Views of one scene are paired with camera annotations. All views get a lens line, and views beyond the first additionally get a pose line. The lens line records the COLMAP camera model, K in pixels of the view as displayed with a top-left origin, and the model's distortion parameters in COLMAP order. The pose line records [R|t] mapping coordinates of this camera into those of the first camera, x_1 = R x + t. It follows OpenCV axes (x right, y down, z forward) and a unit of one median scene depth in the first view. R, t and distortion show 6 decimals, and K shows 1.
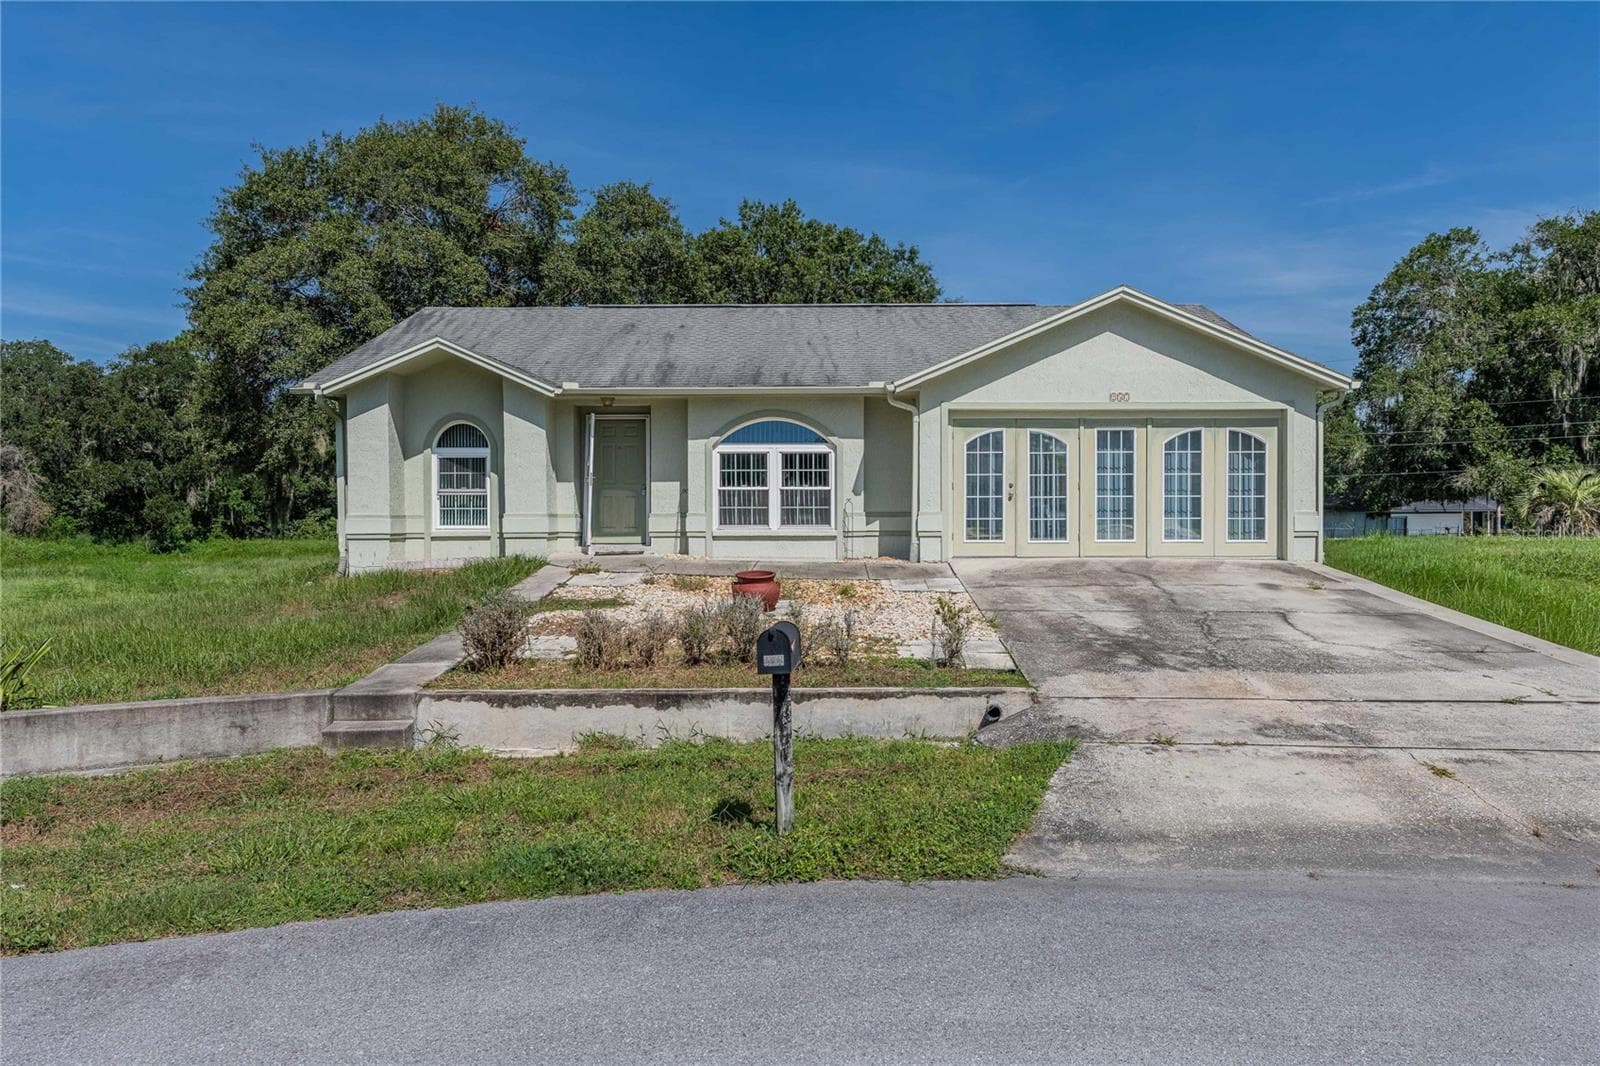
lens RADIAL K [[1064.3, 0, 802.0], [0, 1064.3, 541.1], [0, 0, 1]] dist [-0.002092, 0.001946]
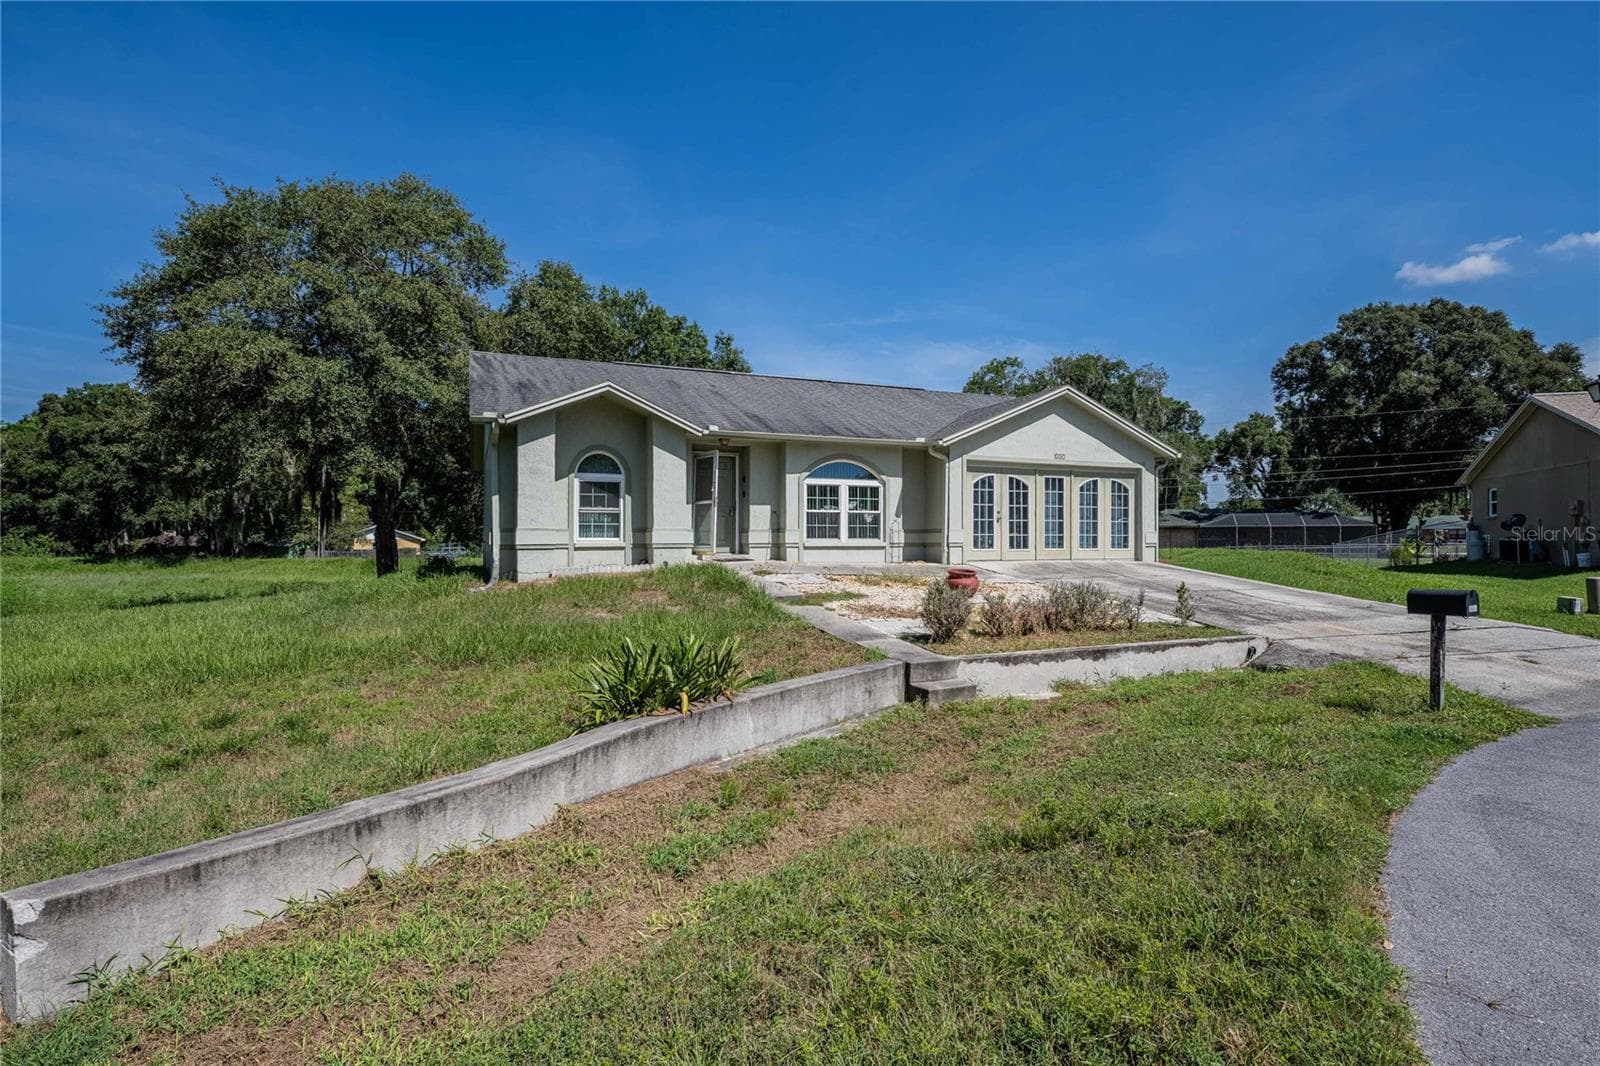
lens RADIAL K [[806.3, 0, 795.9], [0, 806.3, 537.1], [0, 0, 1]] dist [-0.005877, -0.001001]
pose [[0.916947, 0.004531, 0.398983, -0.513433], [0.004878, 0.999733, -0.022564, 0.006380], [-0.398979, 0.022636, 0.916681, 0.079808]]
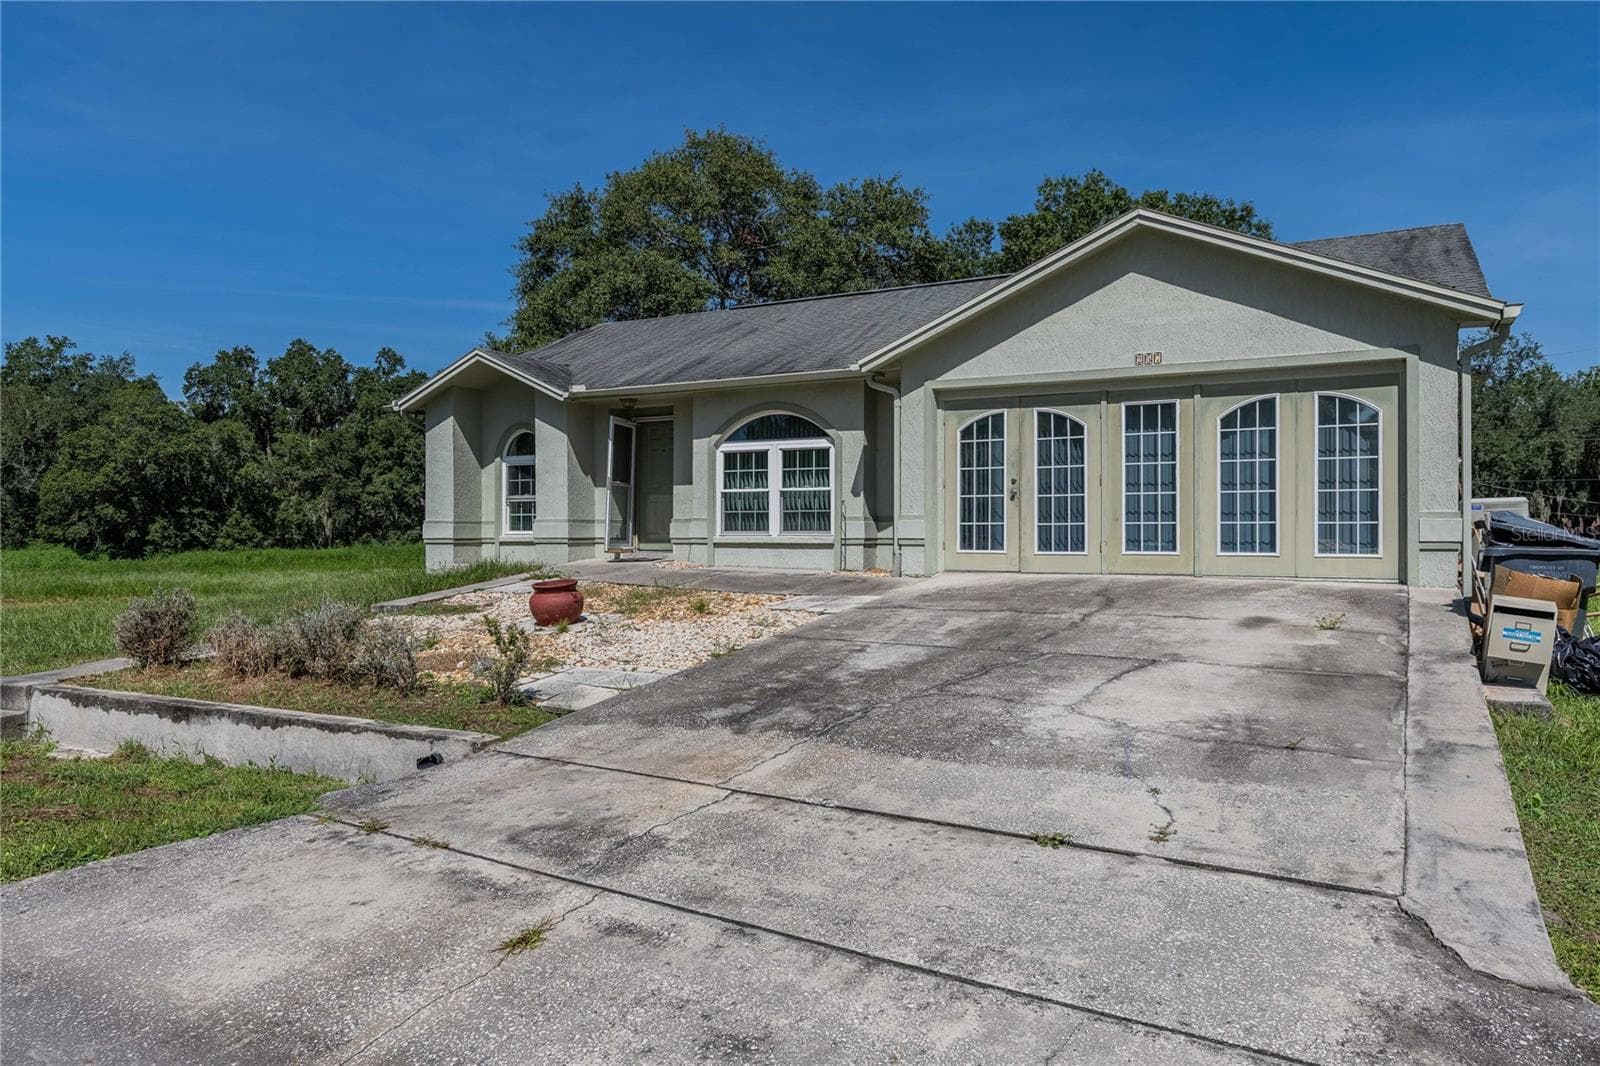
lens RADIAL K [[1064.3, 0, 798.0], [0, 1064.3, 529.6], [0, 0, 1]] dist [-0.002092, 0.001946]
pose [[0.883368, 0.001977, -0.468677, 0.423834], [-0.012309, 0.999744, -0.018983, 0.000371], [0.468519, 0.022538, 0.883166, 0.231994]]
